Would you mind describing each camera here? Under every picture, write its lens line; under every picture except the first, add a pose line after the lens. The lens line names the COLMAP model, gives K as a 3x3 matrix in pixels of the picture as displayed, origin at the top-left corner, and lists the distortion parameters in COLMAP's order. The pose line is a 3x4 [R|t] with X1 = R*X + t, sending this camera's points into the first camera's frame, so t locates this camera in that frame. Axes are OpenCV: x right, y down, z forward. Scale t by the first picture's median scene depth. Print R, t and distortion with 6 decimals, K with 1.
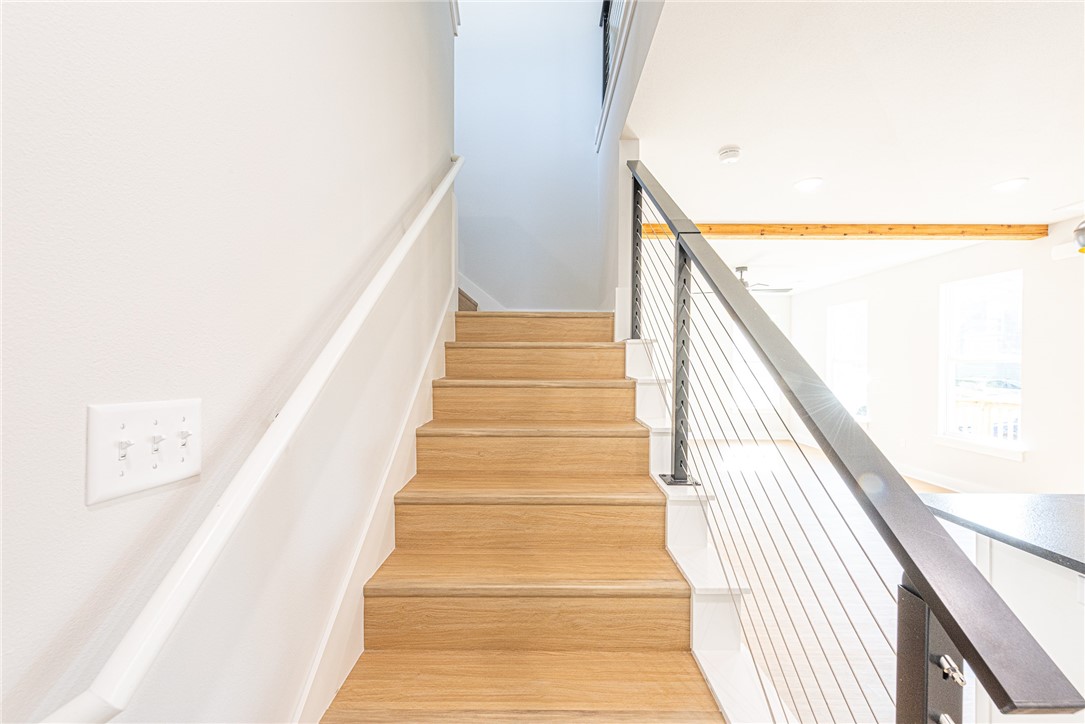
lens RADIAL K [[426.5, 0, 546.6], [0, 426.5, 367.0], [0, 0, 1]] dist [0.009070, -0.000100]
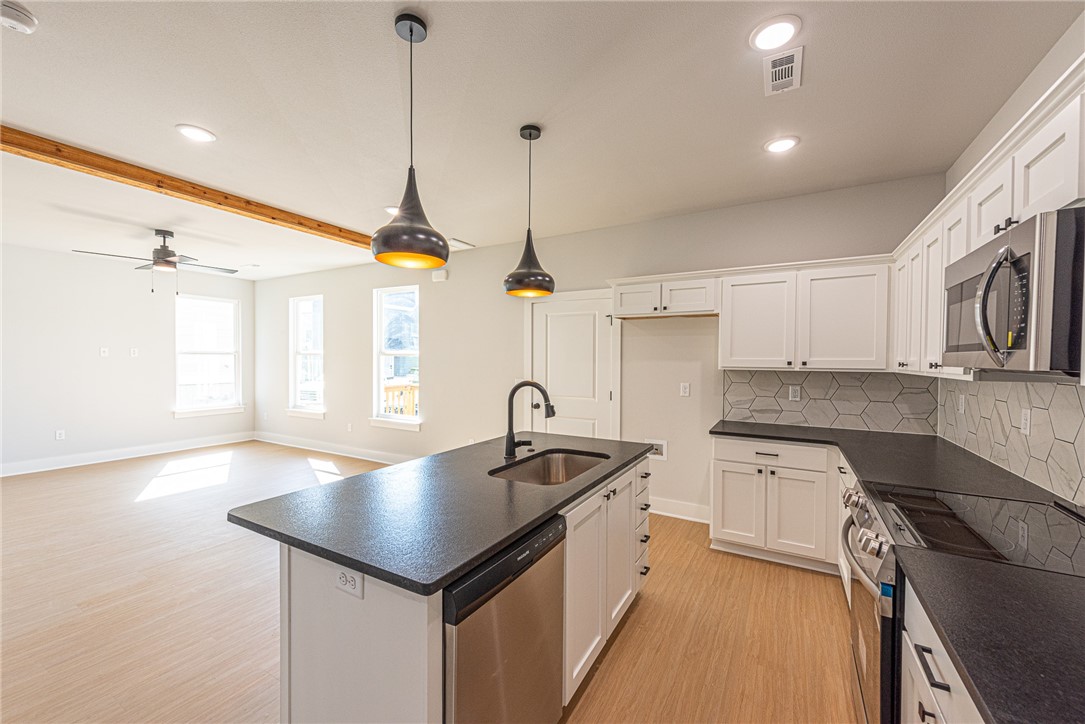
lens RADIAL K [[426.5, 0, 546.6], [0, 426.5, 367.0], [0, 0, 1]] dist [0.009070, -0.000100]
pose [[0.498045, -0.015850, 0.867006, 0.176826], [-0.000553, 0.999827, 0.018595, -0.002277], [-0.867151, -0.009740, 0.497950, 0.013570]]
